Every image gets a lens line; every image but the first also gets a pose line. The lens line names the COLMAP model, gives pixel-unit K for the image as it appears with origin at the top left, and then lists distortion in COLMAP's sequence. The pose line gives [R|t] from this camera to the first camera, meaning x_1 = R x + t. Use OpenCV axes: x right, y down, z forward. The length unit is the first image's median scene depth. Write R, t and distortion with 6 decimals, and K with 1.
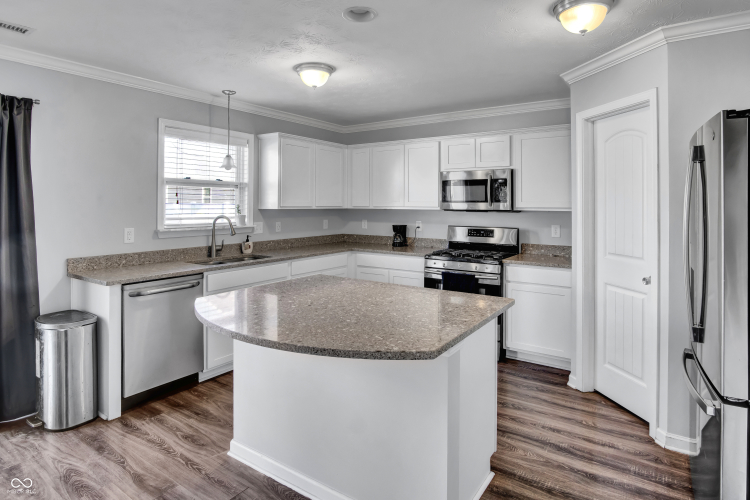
lens RADIAL K [[427.2, 0, 372.5], [0, 427.2, 204.7], [0, 0, 1]] dist [0.002412, -0.000329]
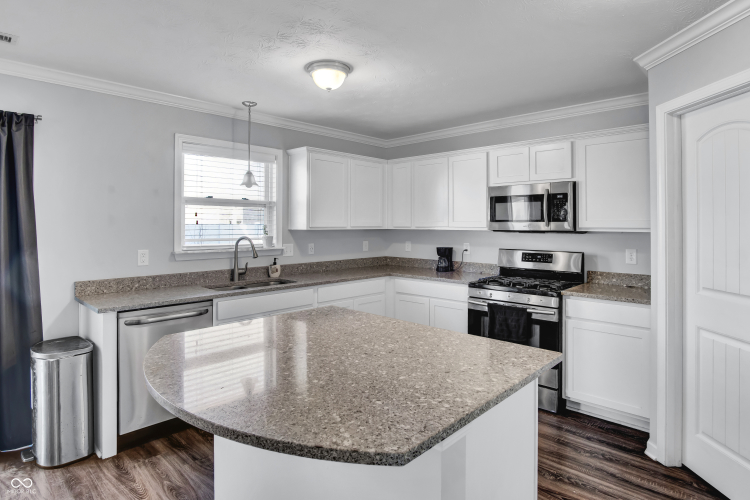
lens RADIAL K [[418.6, 0, 377.9], [0, 418.6, 224.6], [0, 0, 1]] dist [-0.006245, 0.001061]
pose [[0.988277, -0.002188, -0.152659, 0.076888], [0.001884, 0.999996, -0.002140, 0.001336], [0.152663, 0.001827, 0.988277, 0.144298]]
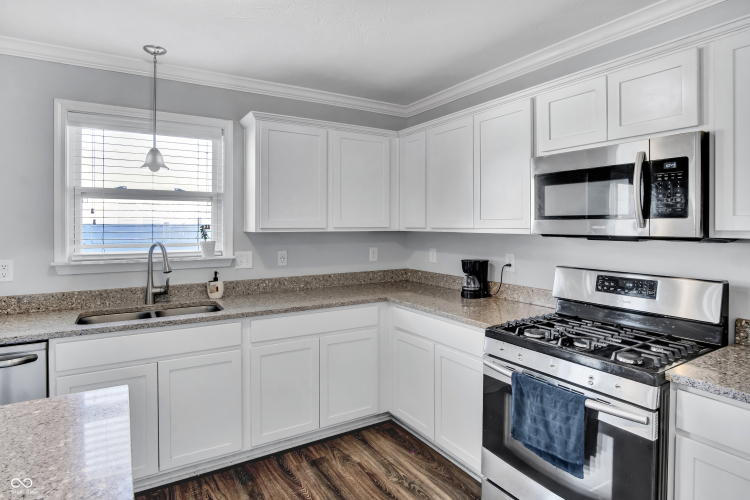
lens RADIAL K [[414.5, 0, 374.7], [0, 414.5, 229.9], [0, 0, 1]] dist [-0.013236, -0.000142]
pose [[0.914172, 0.001245, -0.405325, 0.214887], [0.003369, 0.999937, 0.010671, 0.000865], [0.405313, -0.011120, 0.914110, 0.563895]]
